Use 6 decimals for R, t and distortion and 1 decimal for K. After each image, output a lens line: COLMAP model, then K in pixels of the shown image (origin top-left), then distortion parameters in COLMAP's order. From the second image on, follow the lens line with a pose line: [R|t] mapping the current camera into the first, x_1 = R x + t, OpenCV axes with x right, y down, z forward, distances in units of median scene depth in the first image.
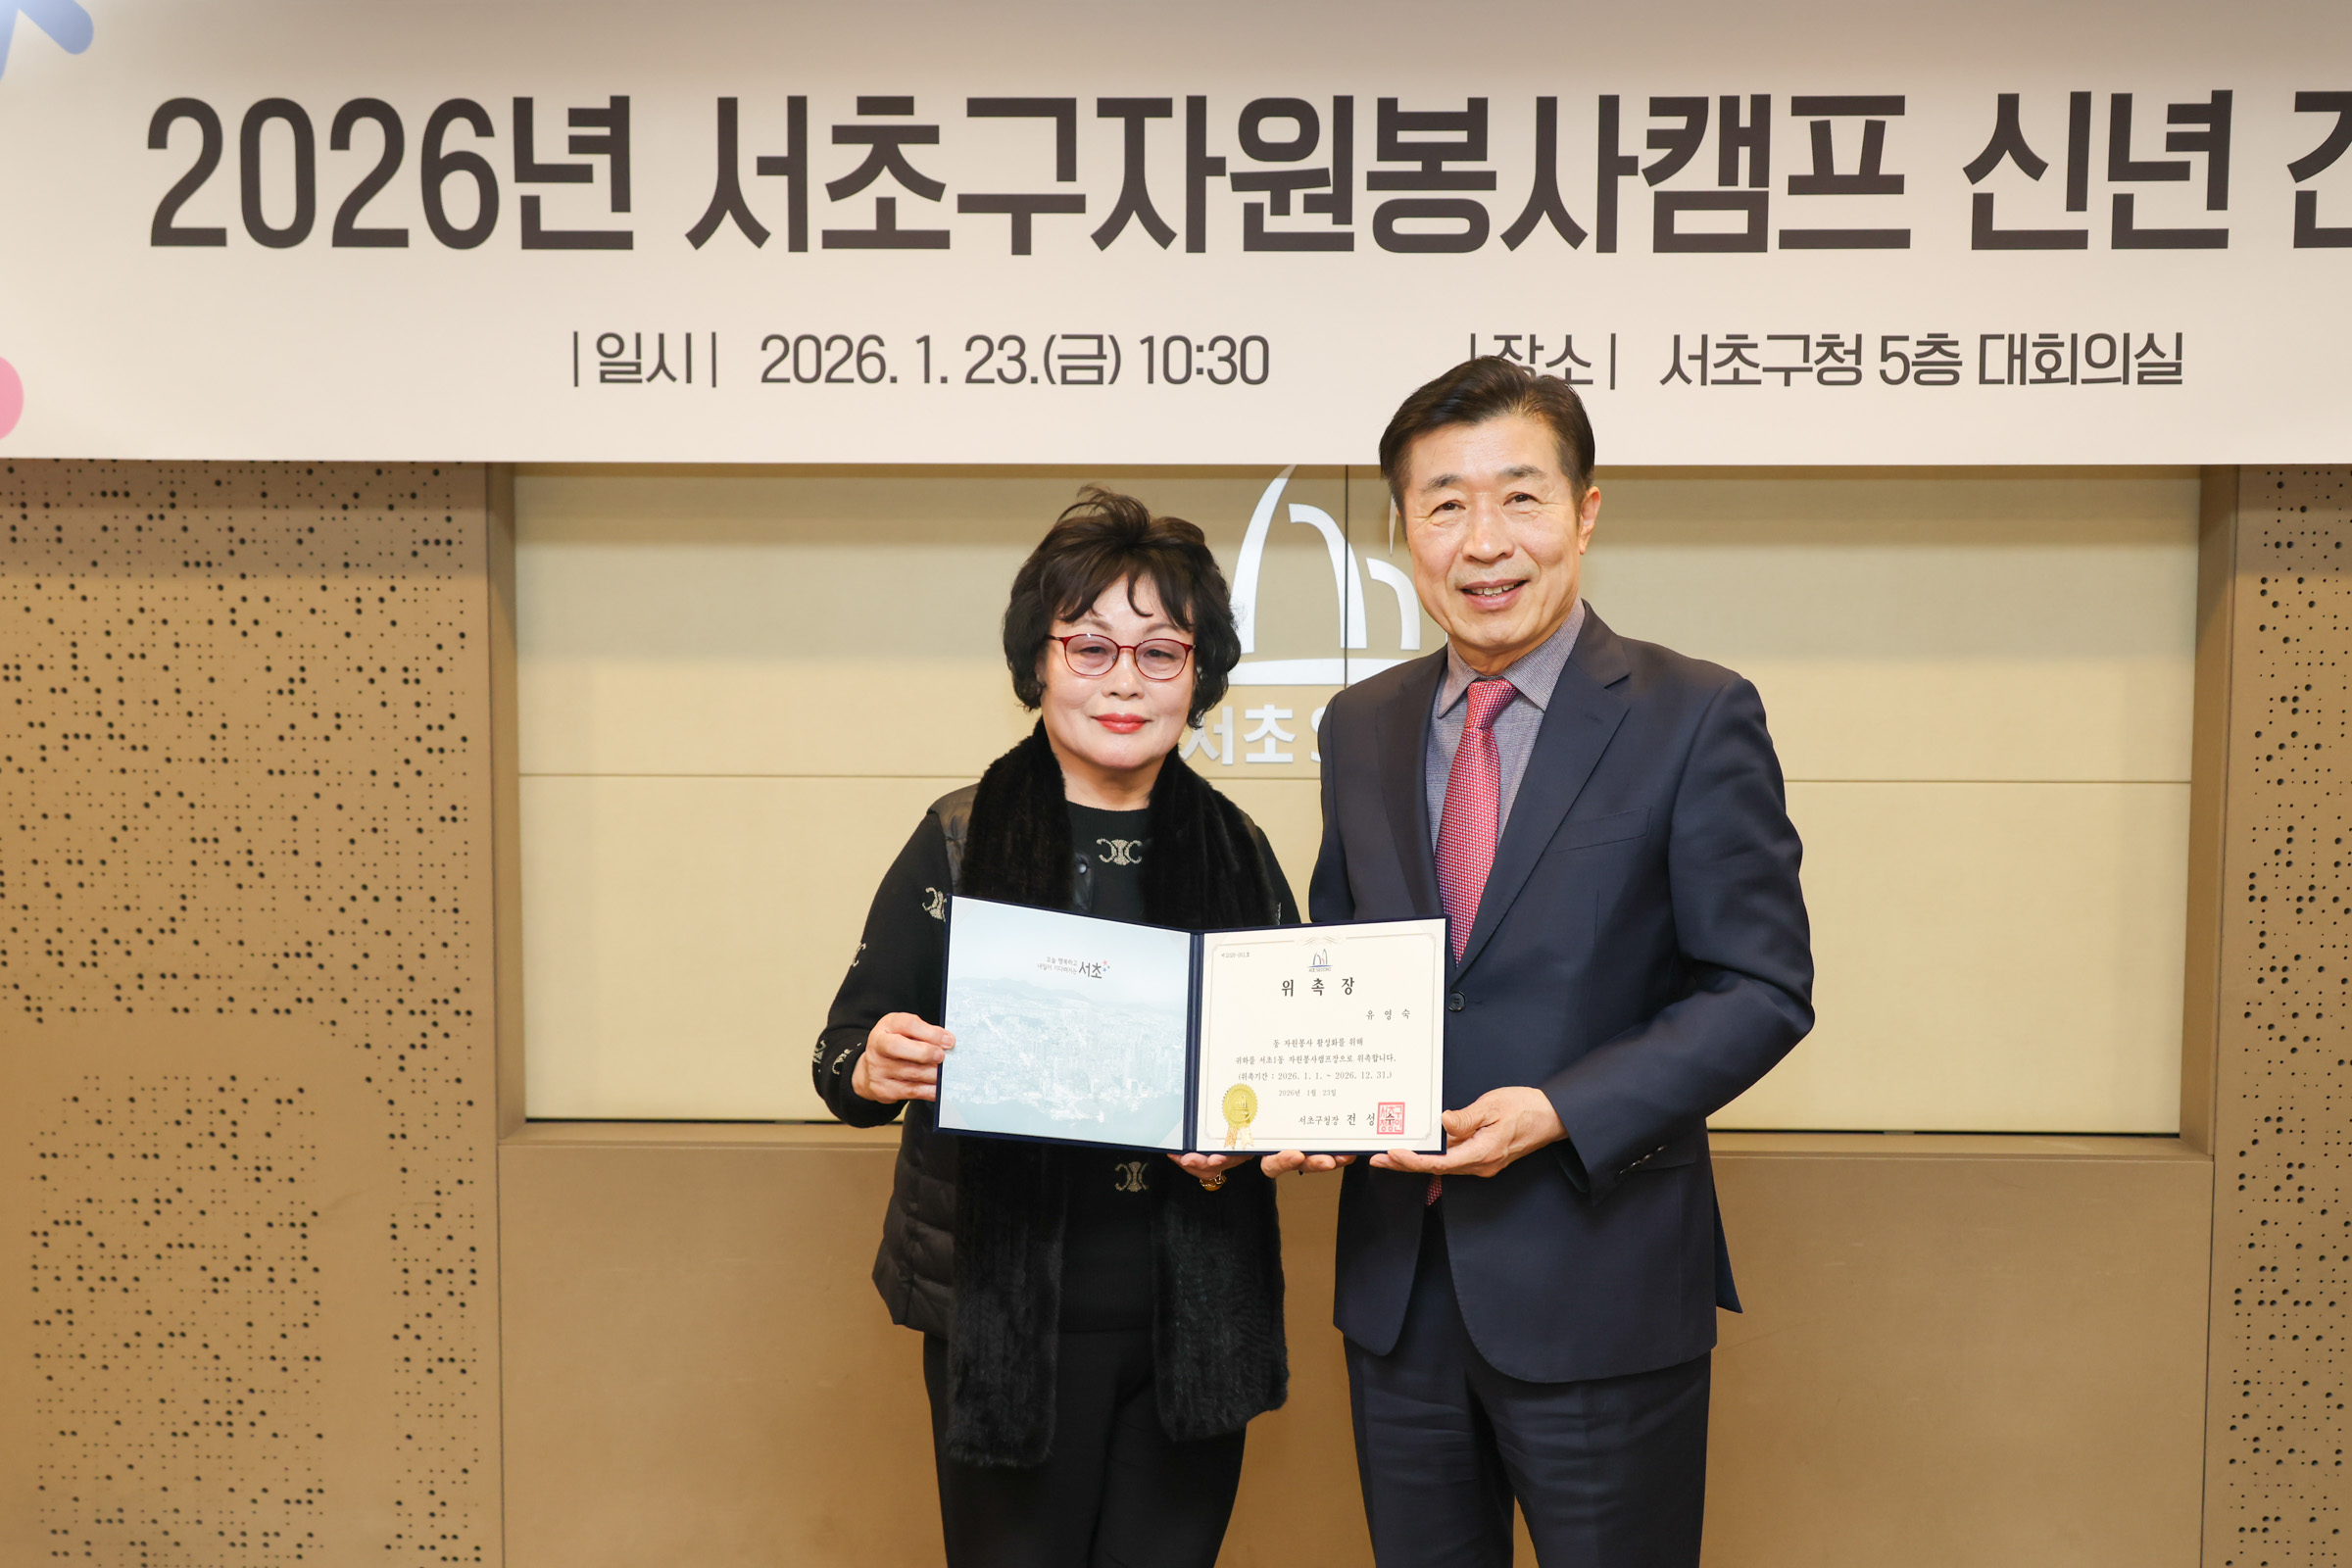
lens RADIAL K [[2407.4, 0, 1177.1], [0, 2407.4, 803.7], [0, 0, 1]] dist [0.020597, 0.001932]
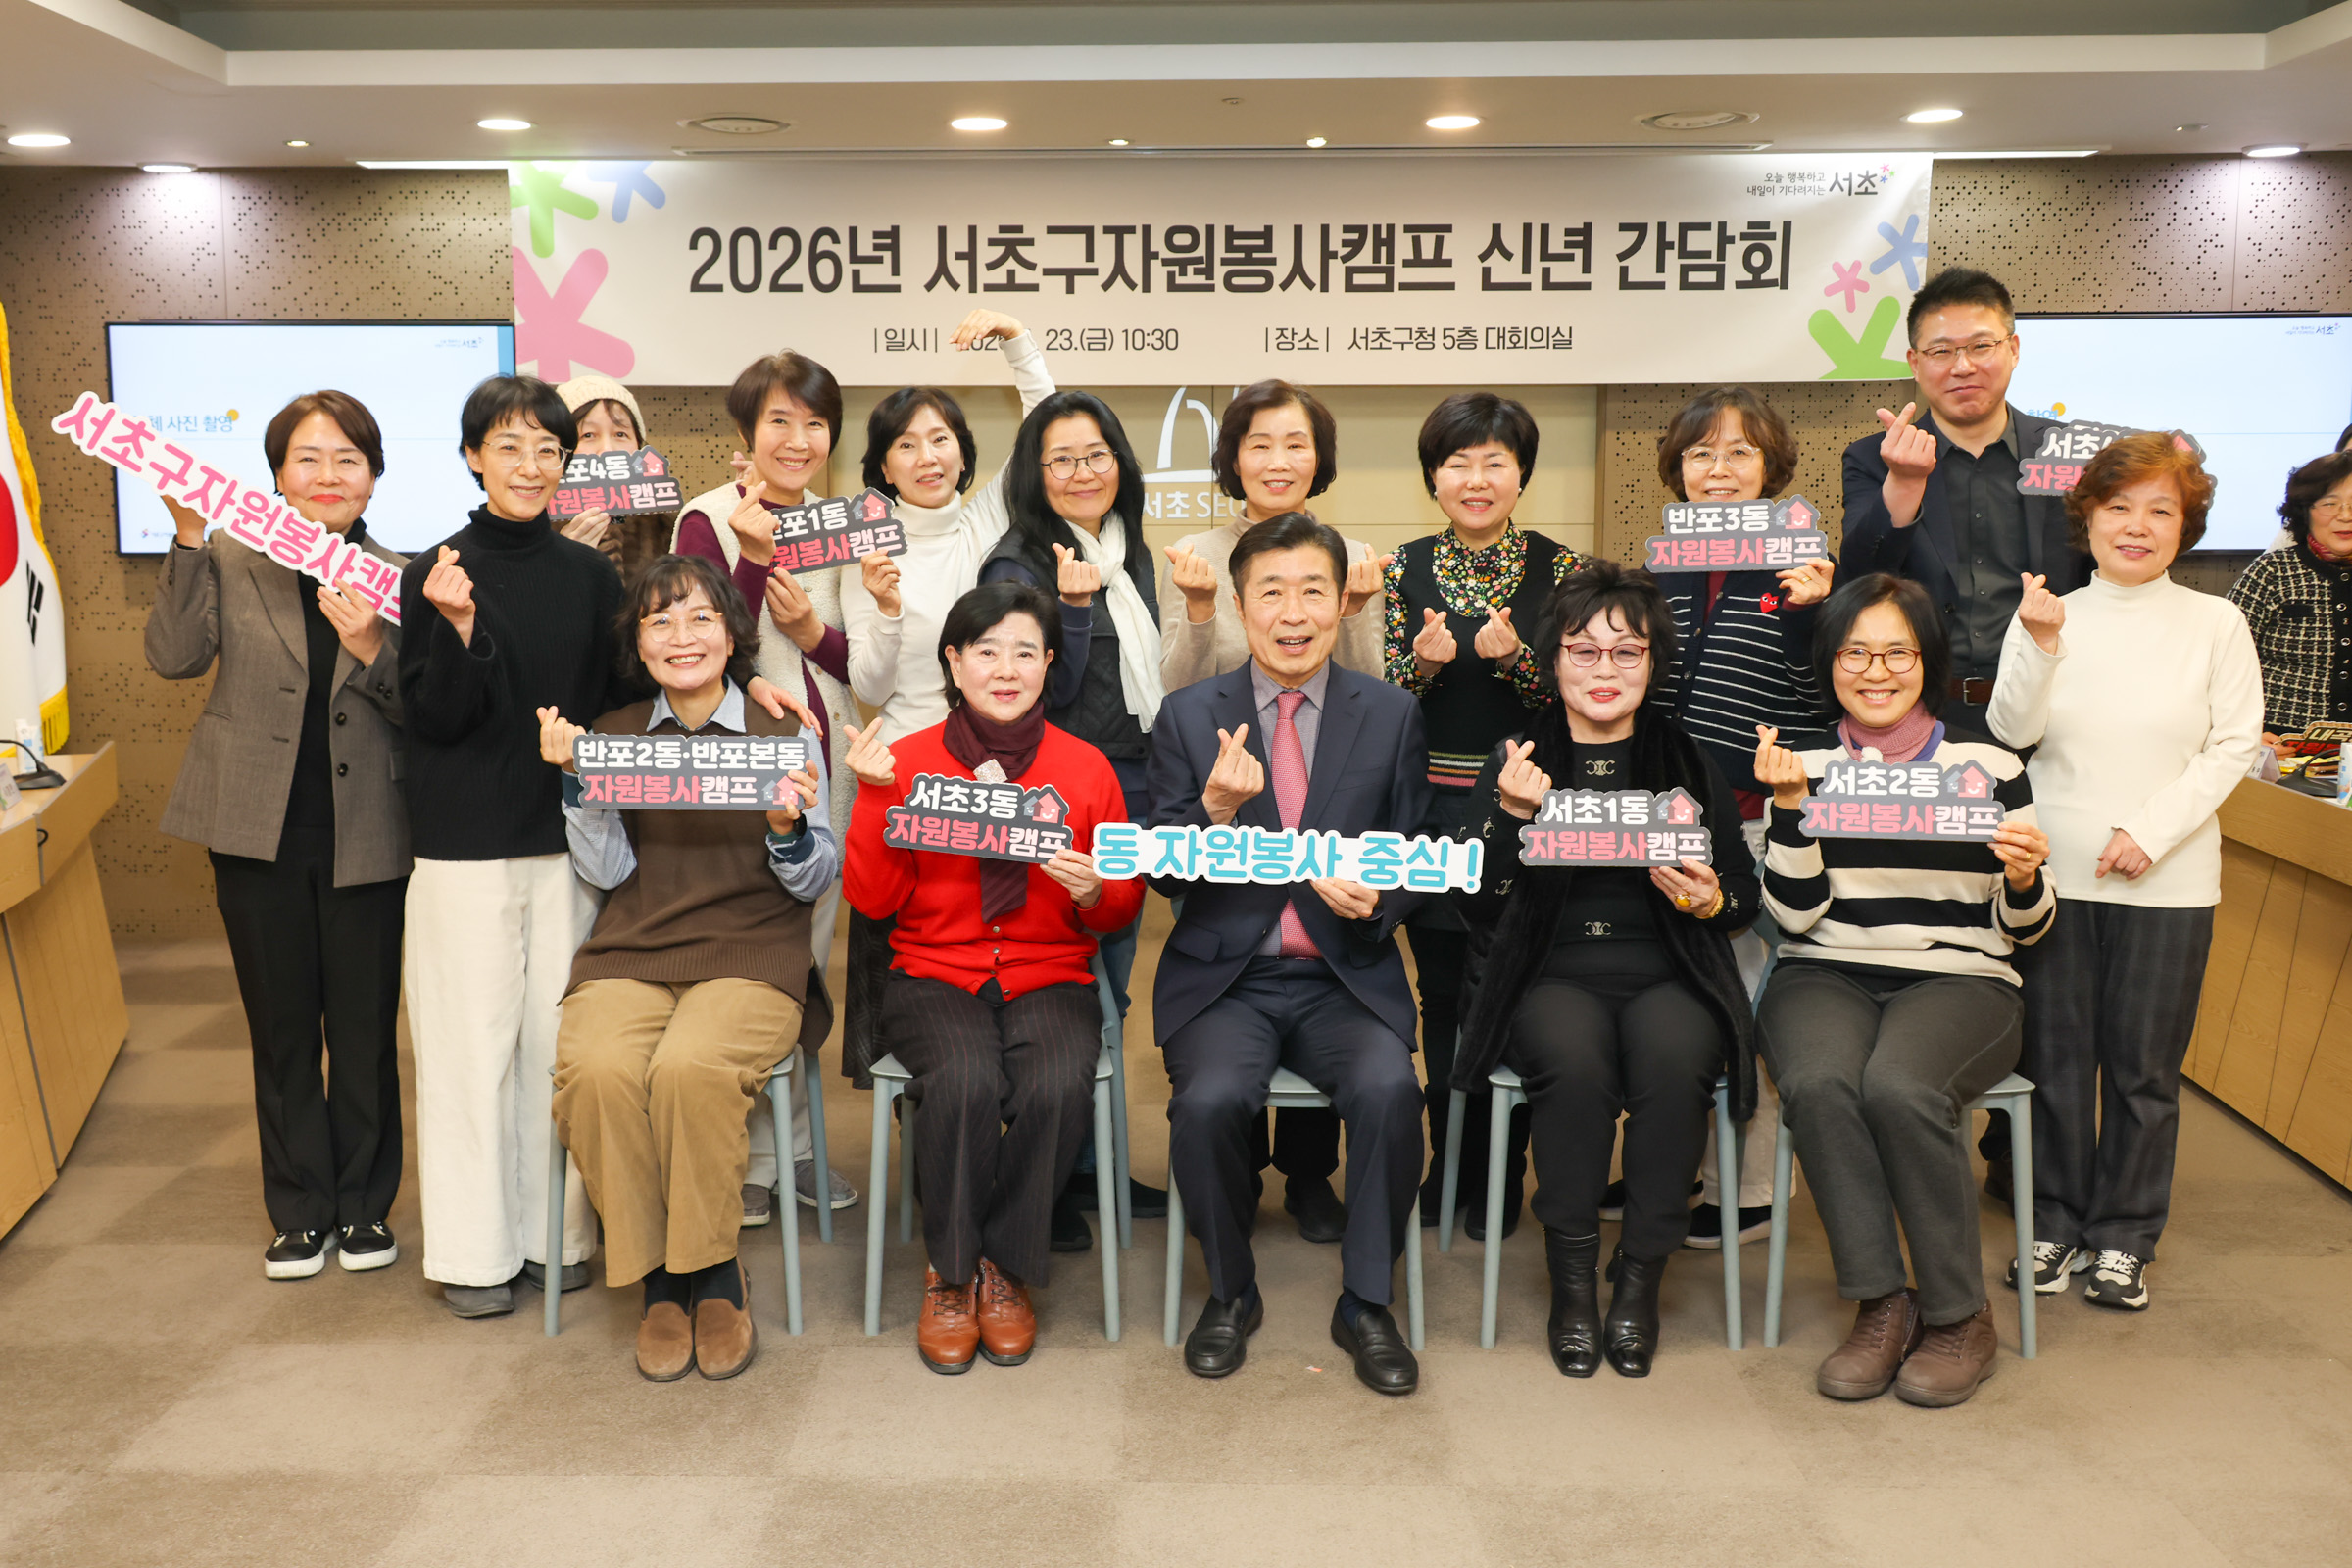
lens RADIAL K [[2225.3, 0, 1084.8], [0, 2225.3, 698.6], [0, 0, 1]] dist [0.014742, 0.002630]
pose [[0.999947, -0.006112, 0.008345, -0.070627], [0.005818, 0.999380, 0.034733, 0.083776], [-0.008552, -0.034682, 0.999362, -1.131468]]
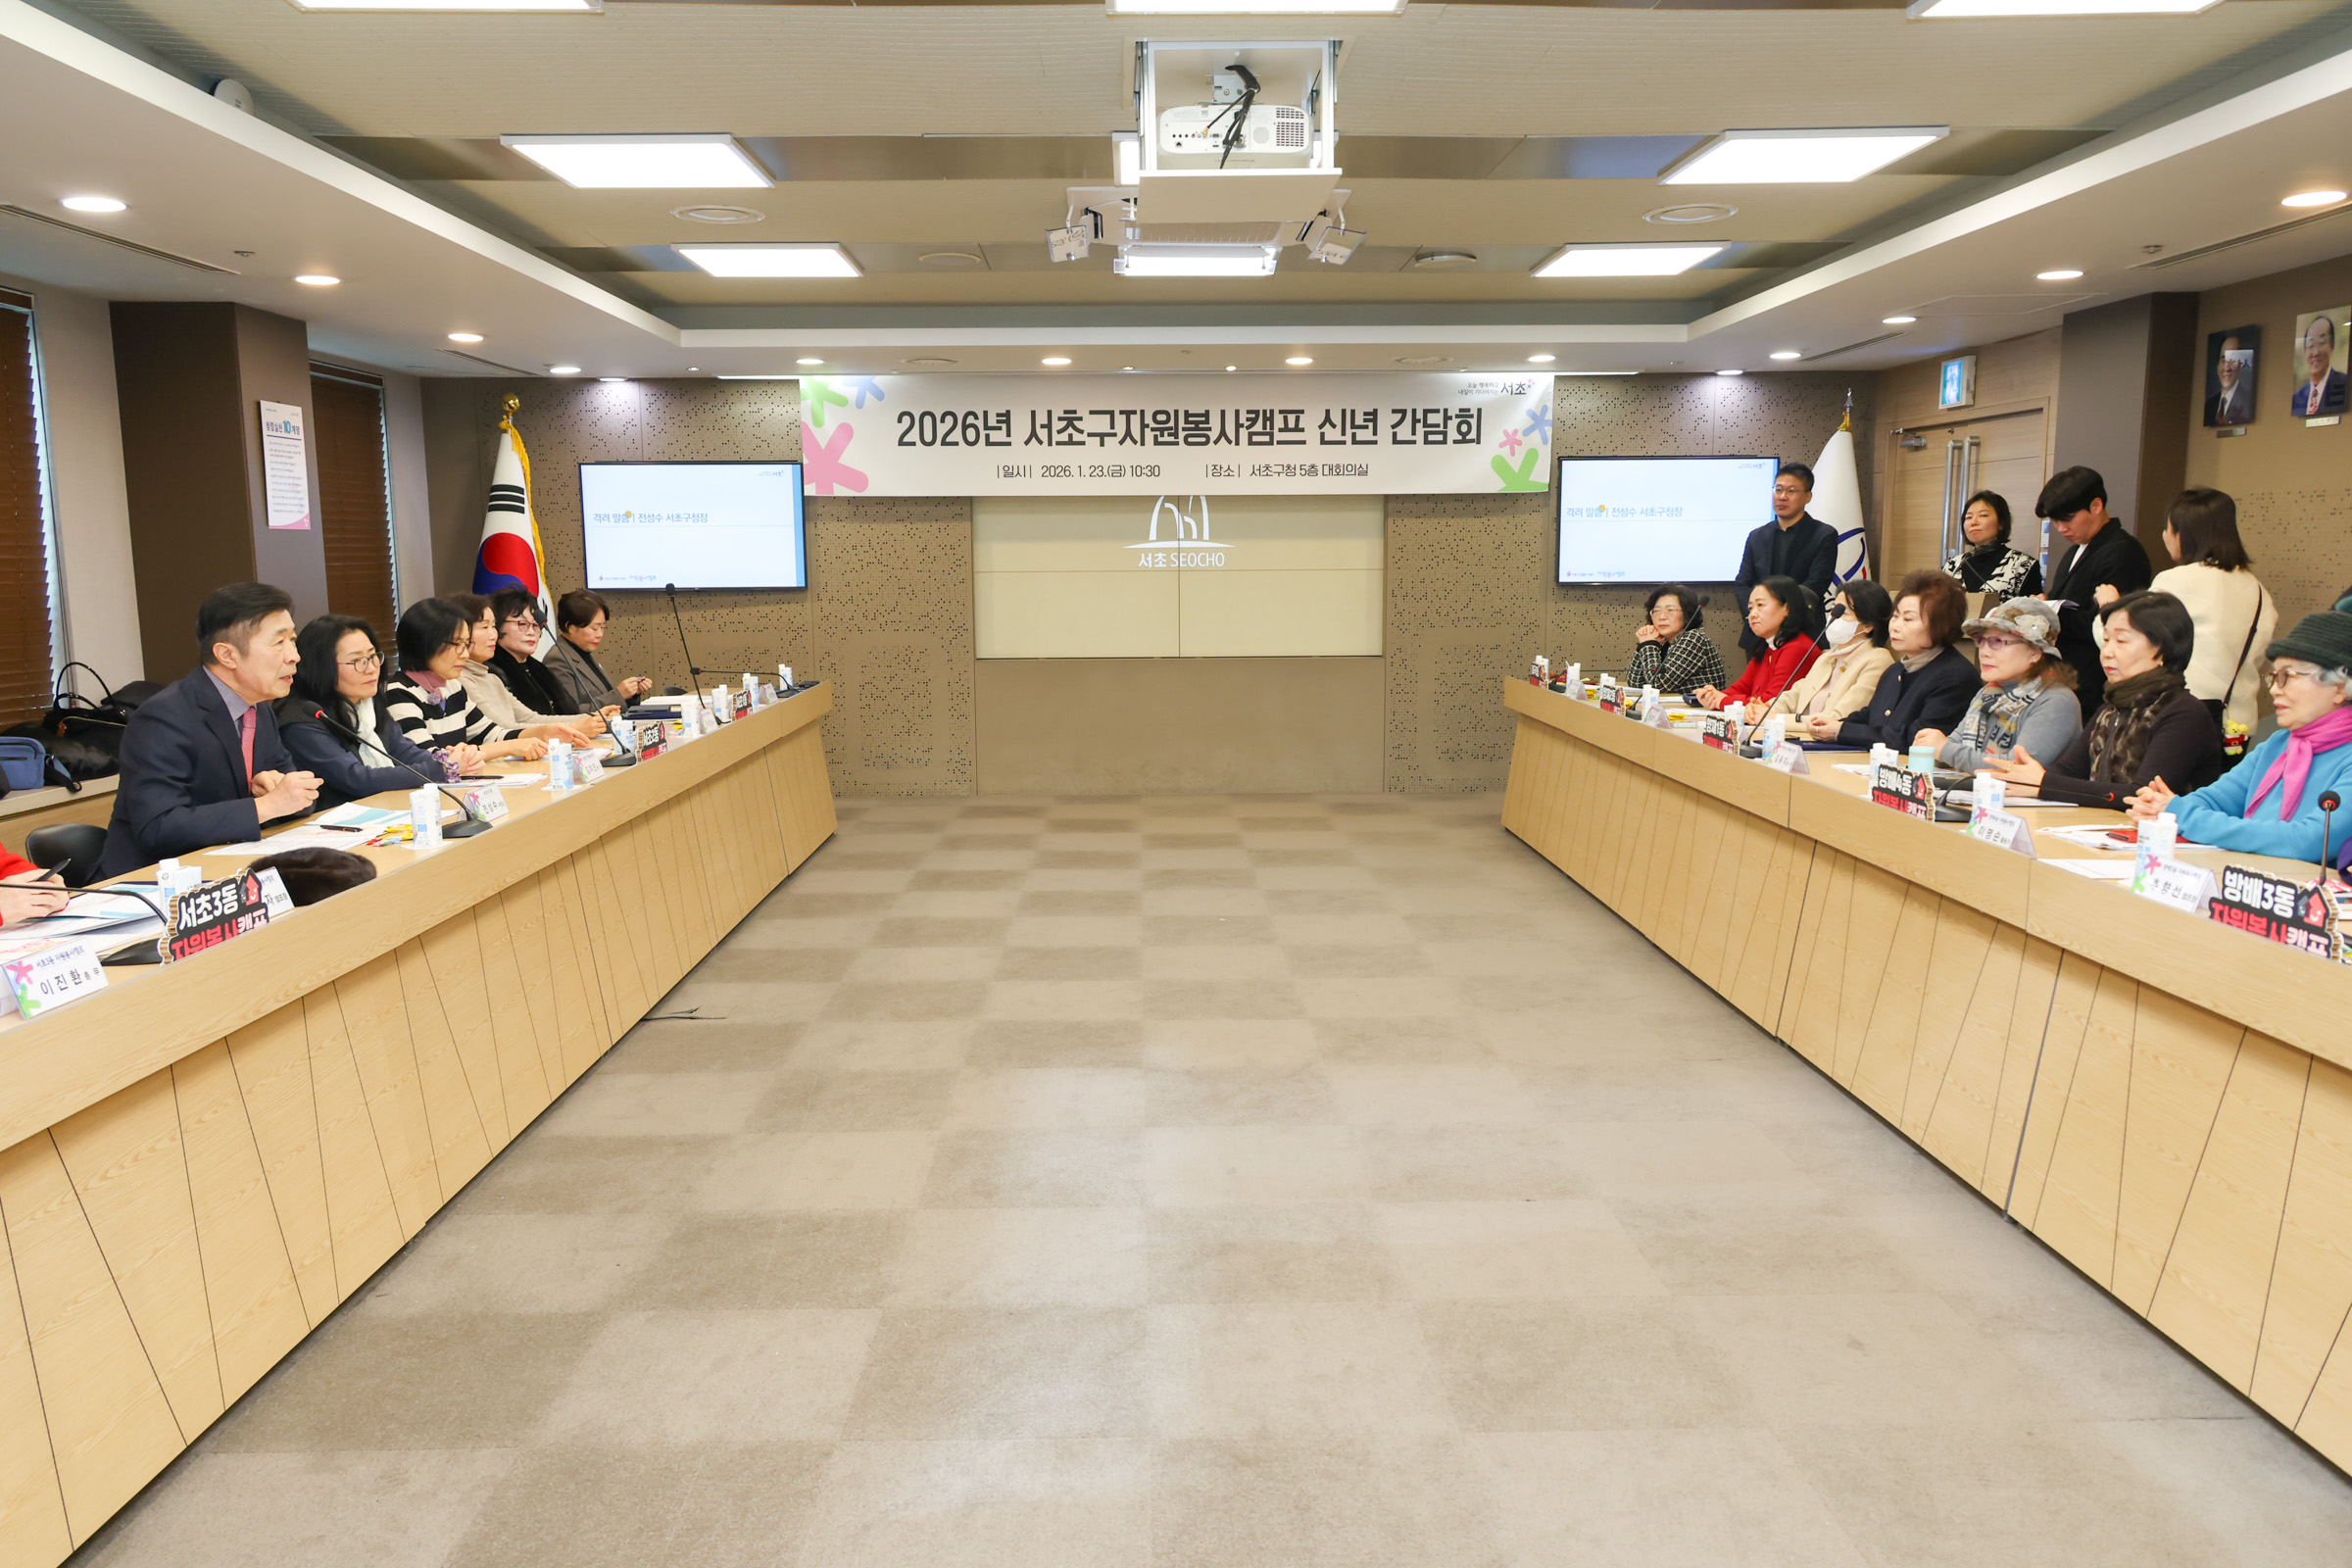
lens RADIAL K [[1689.8, 0, 1170.0], [0, 1689.8, 791.4], [0, 0, 1]] dist [-0.002980, -0.005157]
pose [[0.998387, -0.016959, 0.054178, -0.117247], [0.012914, 0.997163, 0.074152, 0.163894], [-0.055282, -0.073333, 0.995774, -2.053793]]
